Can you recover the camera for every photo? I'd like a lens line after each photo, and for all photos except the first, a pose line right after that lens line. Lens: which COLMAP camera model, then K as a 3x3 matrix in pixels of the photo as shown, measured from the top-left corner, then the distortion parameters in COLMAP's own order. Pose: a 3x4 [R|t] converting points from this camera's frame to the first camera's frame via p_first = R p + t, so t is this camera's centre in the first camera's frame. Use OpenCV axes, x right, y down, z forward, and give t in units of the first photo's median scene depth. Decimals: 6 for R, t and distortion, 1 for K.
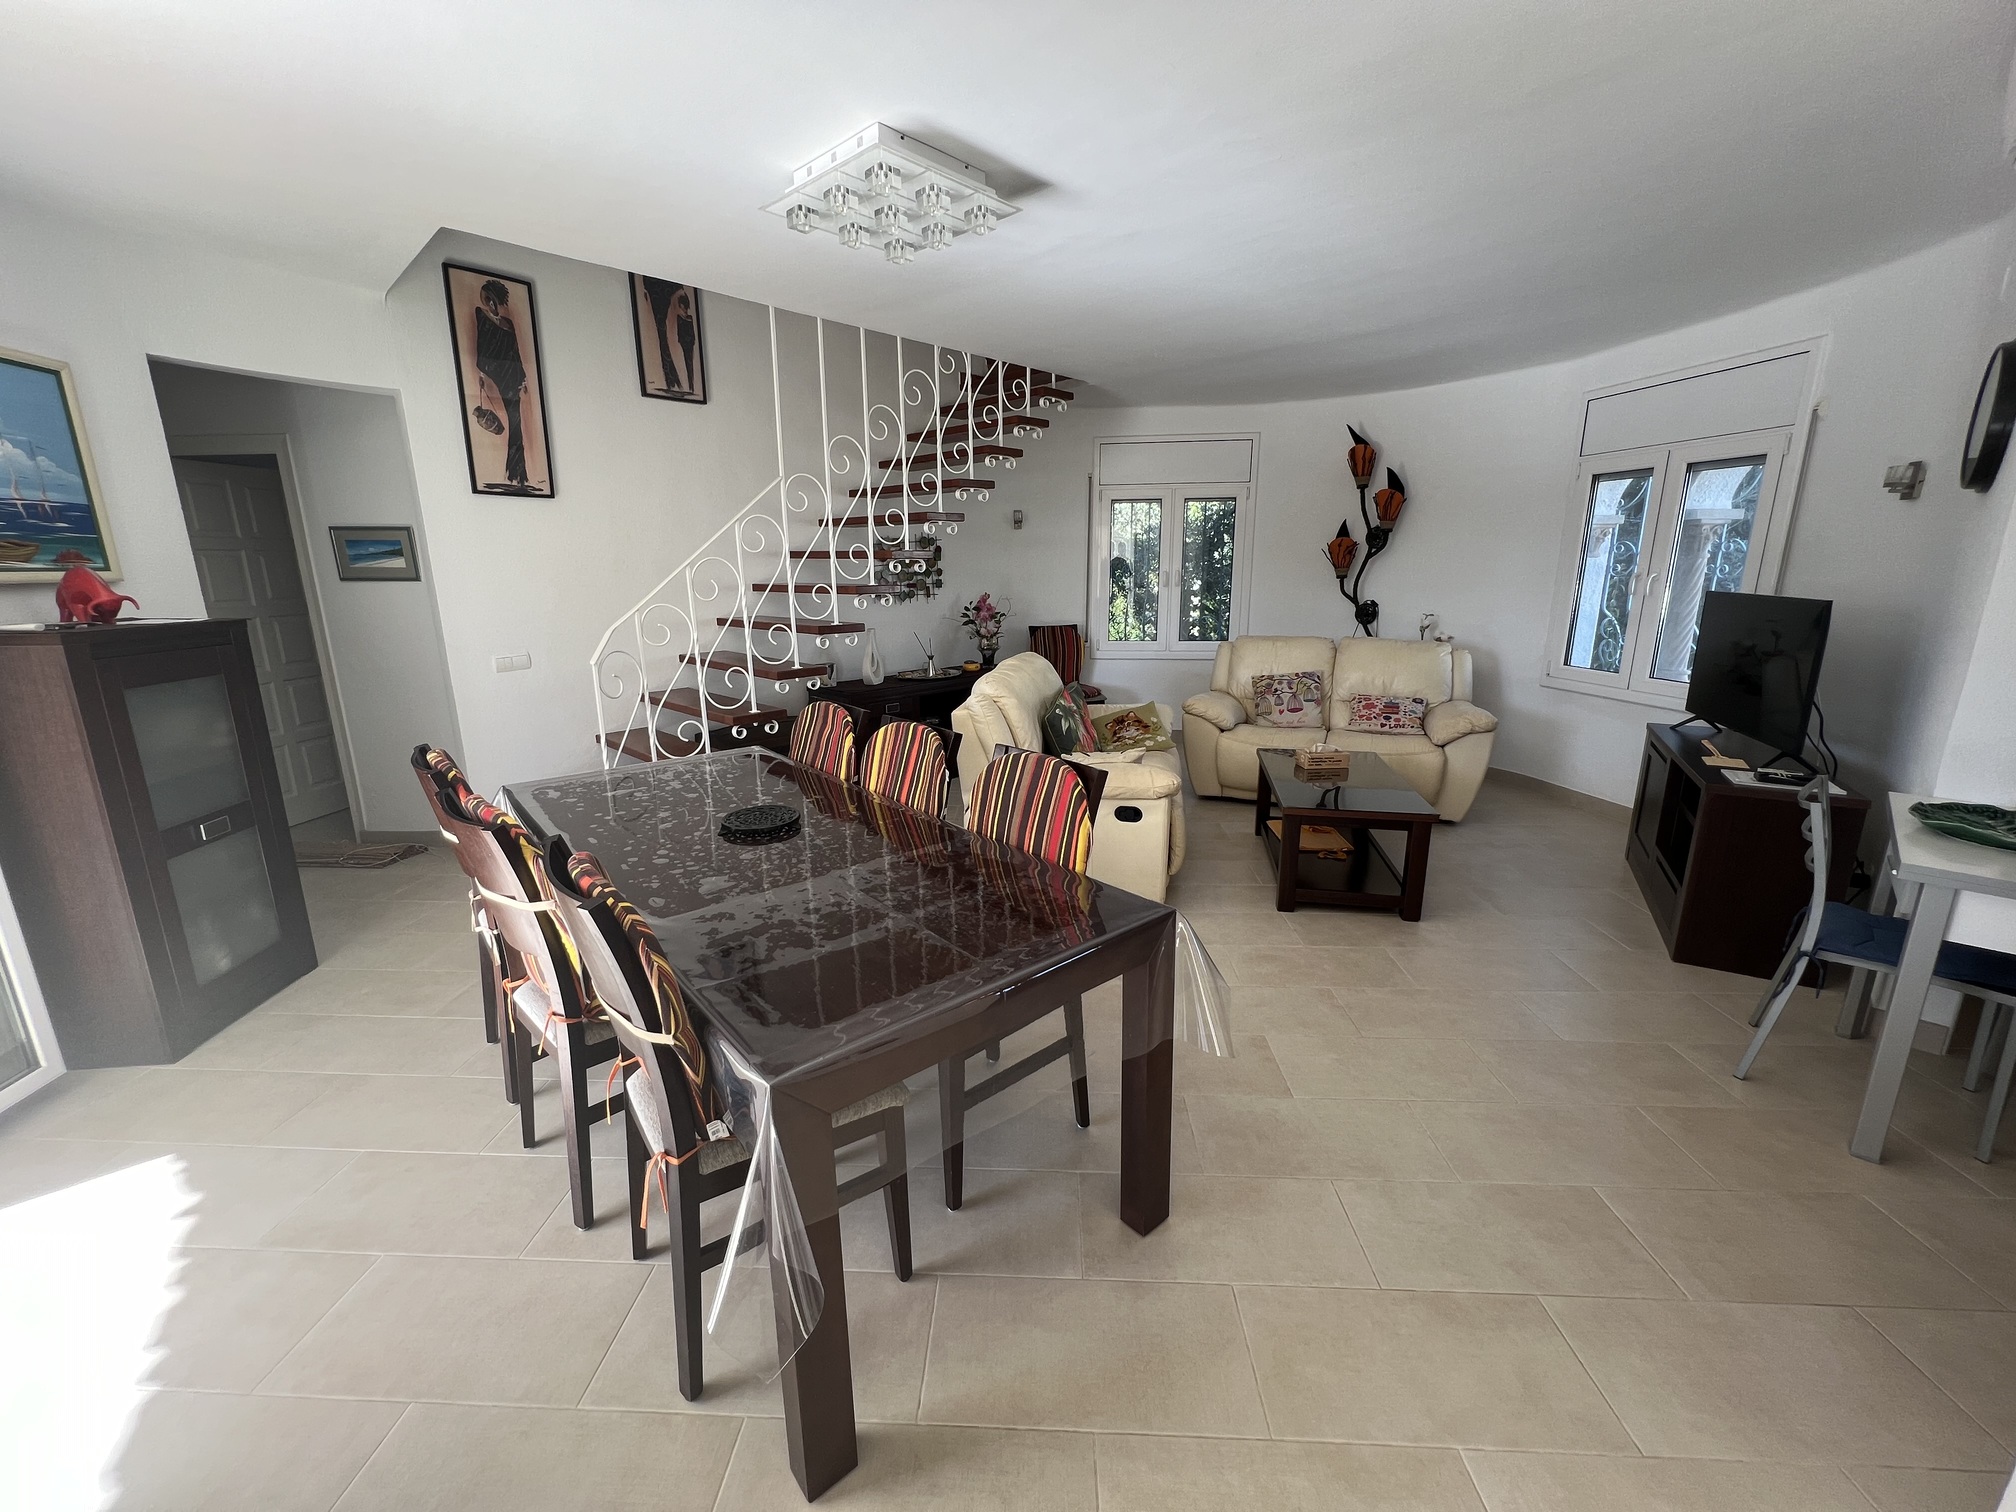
lens RADIAL K [[804.7, 0, 1003.2], [0, 804.7, 754.9], [0, 0, 1]] dist [-0.001423, 0.000369]
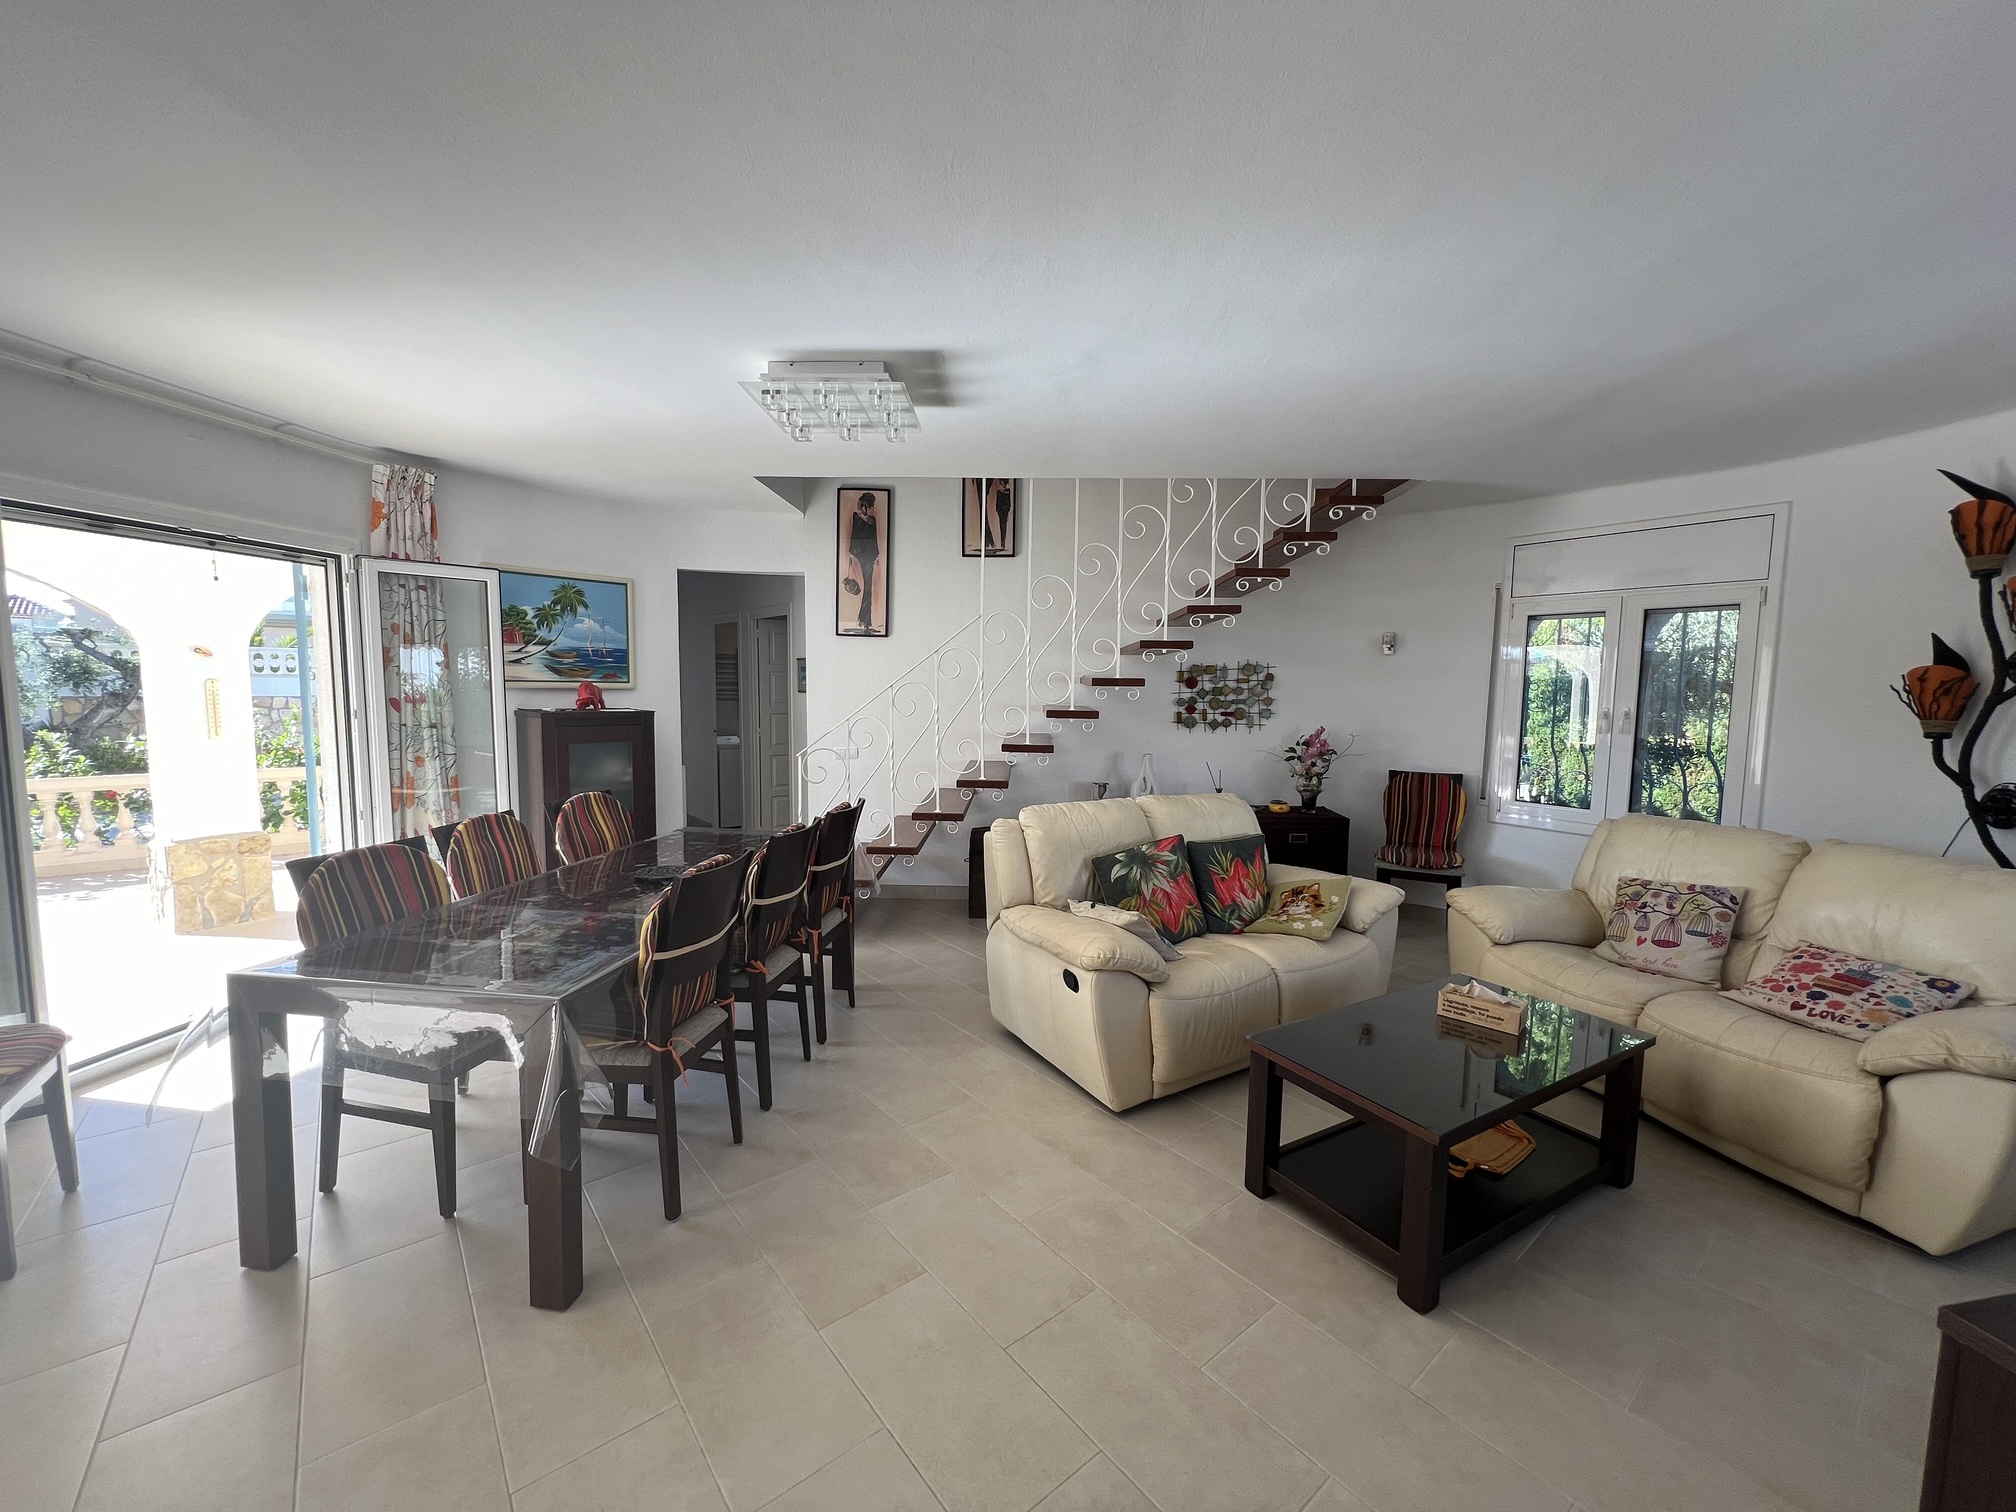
lens RADIAL K [[804.7, 0, 1003.2], [0, 804.7, 754.9], [0, 0, 1]] dist [-0.001423, 0.000369]
pose [[0.667395, 0.084306, -0.739916, 0.525075], [-0.192753, 0.979269, -0.062284, -0.068834], [0.719326, 0.184189, 0.669810, 0.238259]]
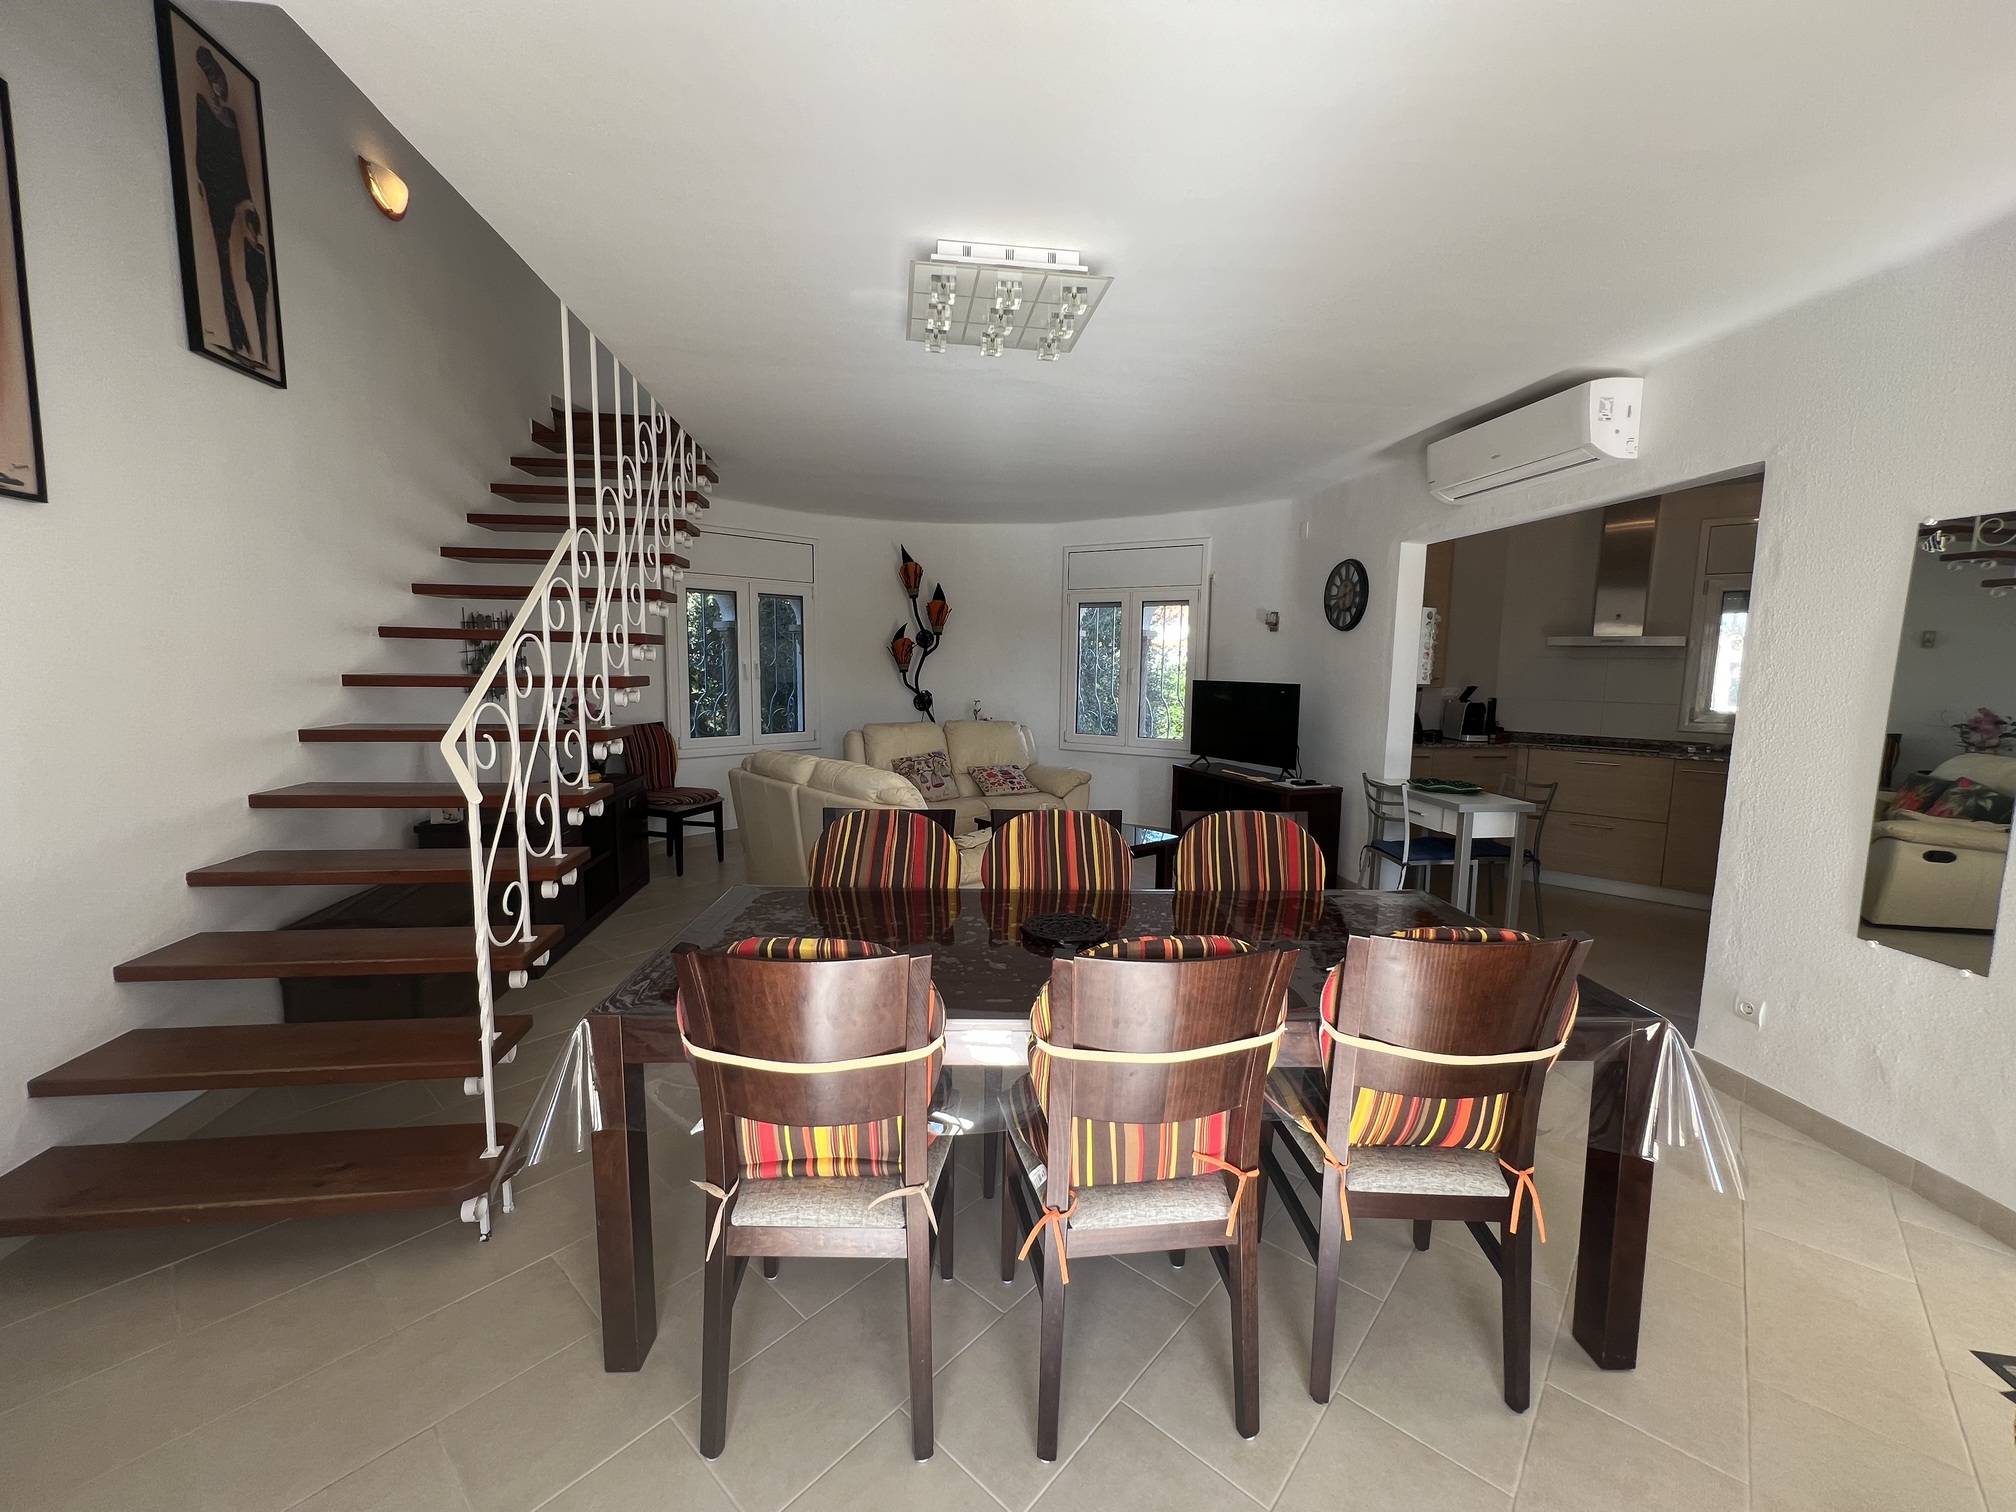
lens RADIAL K [[804.7, 0, 1003.2], [0, 804.7, 754.9], [0, 0, 1]] dist [-0.001423, 0.000369]
pose [[0.630892, -0.073656, 0.772366, -0.512312], [0.162653, 0.985919, -0.038839, -0.044125], [-0.758629, 0.150131, 0.633989, 0.228803]]
